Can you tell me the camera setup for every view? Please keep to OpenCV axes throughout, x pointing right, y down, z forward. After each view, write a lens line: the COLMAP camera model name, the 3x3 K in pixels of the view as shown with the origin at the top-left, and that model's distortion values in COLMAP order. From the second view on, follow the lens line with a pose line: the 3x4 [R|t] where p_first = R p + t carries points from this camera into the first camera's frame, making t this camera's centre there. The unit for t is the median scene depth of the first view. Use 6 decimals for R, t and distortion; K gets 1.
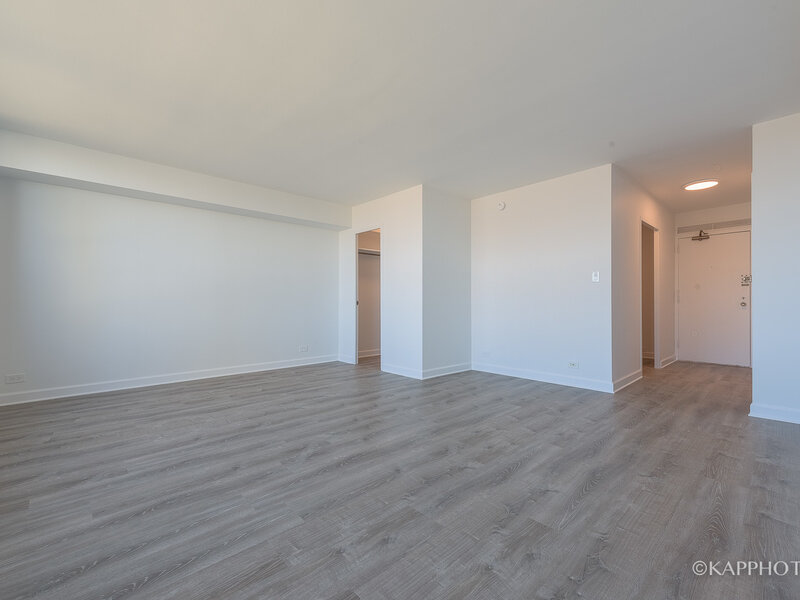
lens RADIAL K [[357.5, 0, 400.0], [0, 357.5, 300.0], [0, 0, 1]] dist [0.008056, -0.000085]
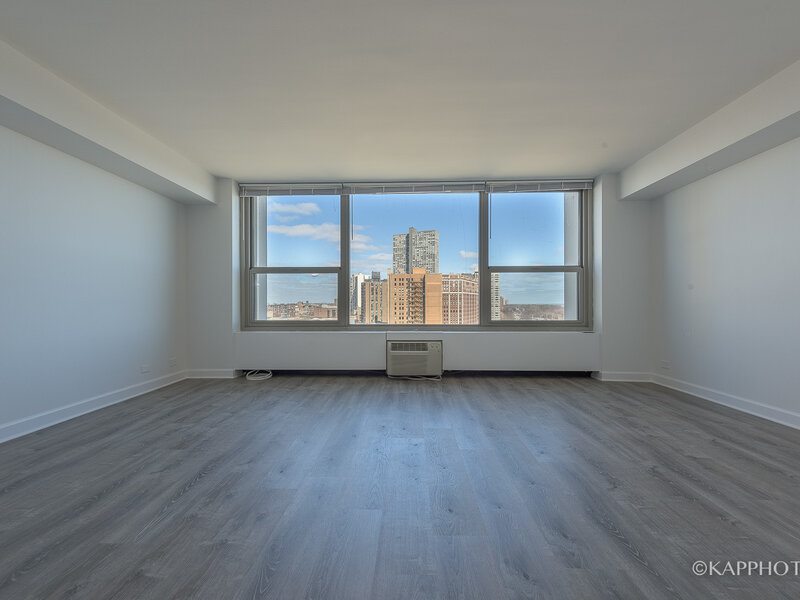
lens RADIAL K [[364.5, 0, 404.0], [0, 364.5, 299.4], [0, 0, 1]] dist [0.007314, -0.000981]
pose [[-0.696471, -0.003545, -0.717576, 0.522996], [0.006947, 0.999908, -0.011683, 0.024193], [0.717551, -0.013121, -0.696382, 1.727023]]
